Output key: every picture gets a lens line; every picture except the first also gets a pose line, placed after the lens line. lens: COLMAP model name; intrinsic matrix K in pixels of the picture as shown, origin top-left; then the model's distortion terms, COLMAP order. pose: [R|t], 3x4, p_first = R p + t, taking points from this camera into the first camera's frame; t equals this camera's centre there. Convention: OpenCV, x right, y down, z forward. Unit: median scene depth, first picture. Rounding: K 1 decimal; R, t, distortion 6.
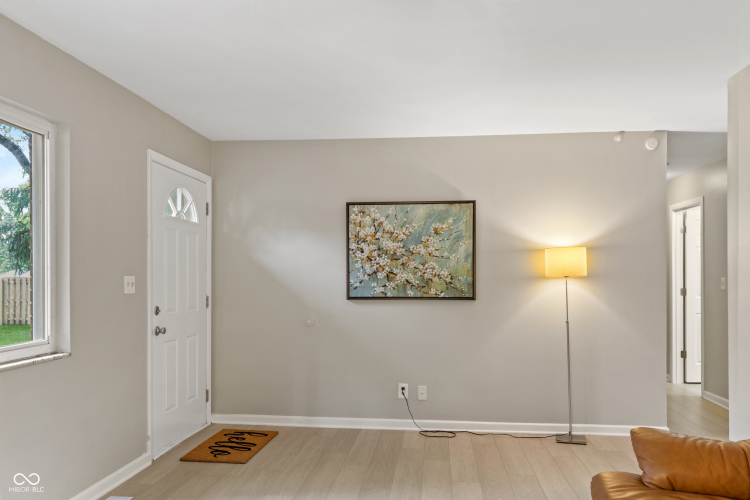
lens RADIAL K [[563.2, 0, 379.8], [0, 563.2, 272.6], [0, 0, 1]] dist [0.001714, -0.000354]
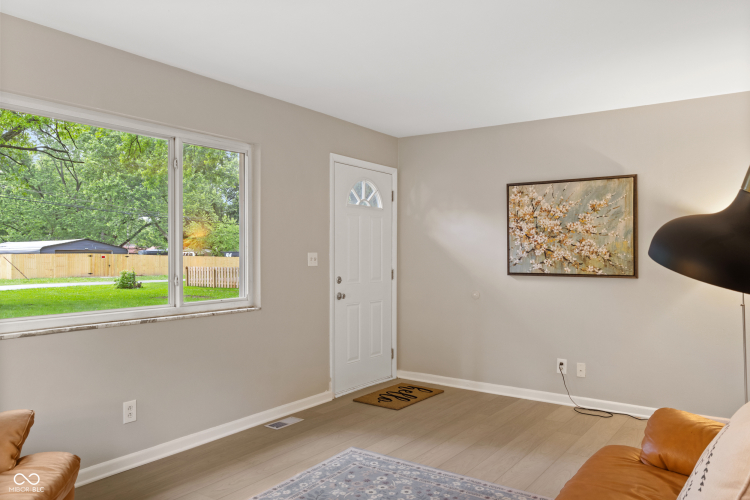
lens RADIAL K [[563.2, 0, 377.1], [0, 563.2, 250.5], [0, 0, 1]] dist [0.001714, -0.000354]
pose [[0.871348, -0.000472, -0.490665, 0.255107], [0.001025, 0.999999, 0.000859, 0.000215], [0.490664, -0.001251, 0.871348, -0.049732]]
